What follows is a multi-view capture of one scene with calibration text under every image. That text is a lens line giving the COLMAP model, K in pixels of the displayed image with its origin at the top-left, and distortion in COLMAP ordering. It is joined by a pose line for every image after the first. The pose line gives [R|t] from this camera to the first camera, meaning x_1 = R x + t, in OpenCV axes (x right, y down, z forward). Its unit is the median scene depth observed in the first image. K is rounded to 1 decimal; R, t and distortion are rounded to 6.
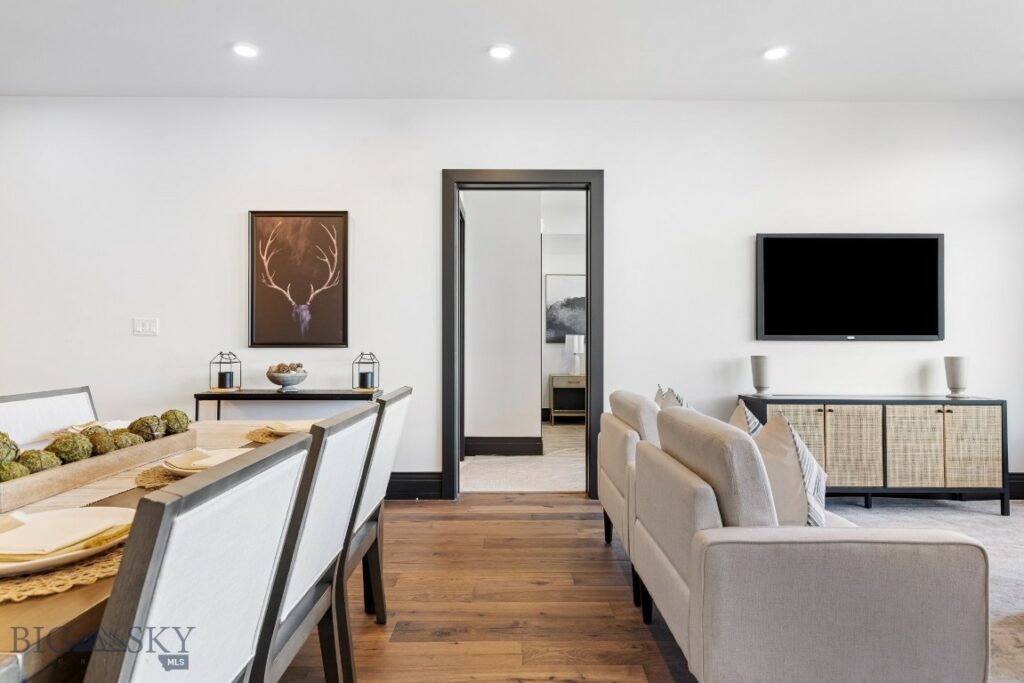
lens RADIAL K [[580.8, 0, 512.6], [0, 580.8, 311.4], [0, 0, 1]] dist [0.005565, 0.000822]
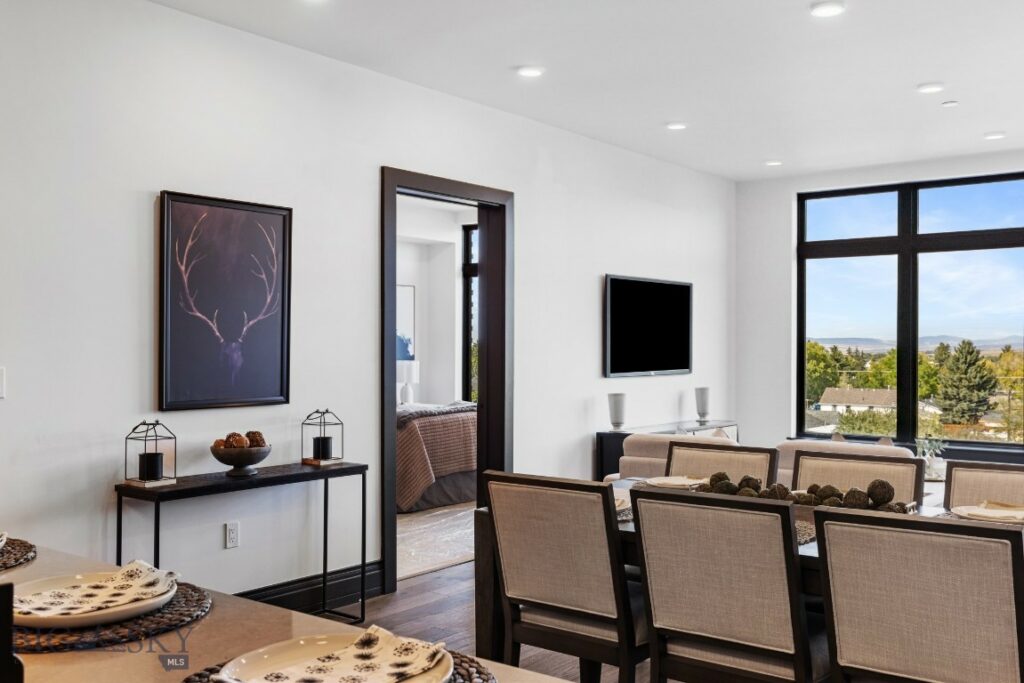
lens RADIAL K [[989.0, 0, 512.0], [0, 989.0, 341.5], [0, 0, 1]] dist [-0.002876, 0.005165]
pose [[0.614181, 0.003318, 0.789158, -1.052358], [-0.002229, 0.999994, -0.002469, -0.010438], [-0.789162, -0.000243, 0.614185, 0.062512]]
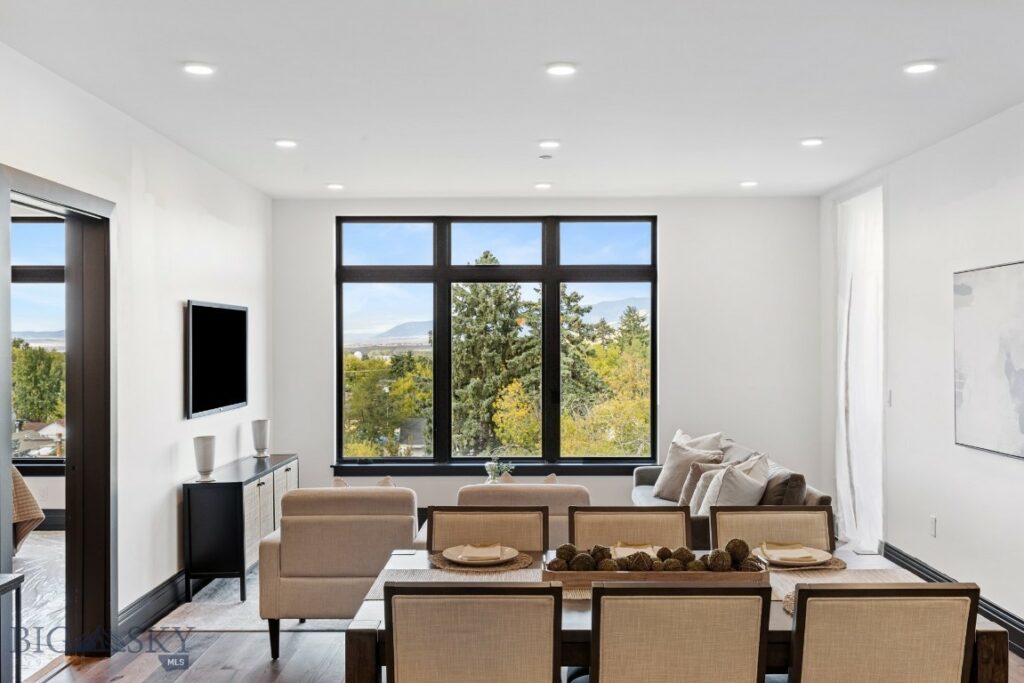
lens RADIAL K [[997.9, 0, 512.0], [0, 997.9, 341.5], [0, 0, 1]] dist [-0.000789, 0.000649]
pose [[0.013068, 0.000065, 0.999915, -1.100793], [0.001281, 0.999999, -0.000081, -0.069789], [-0.999914, 0.001282, 0.013067, 0.484484]]
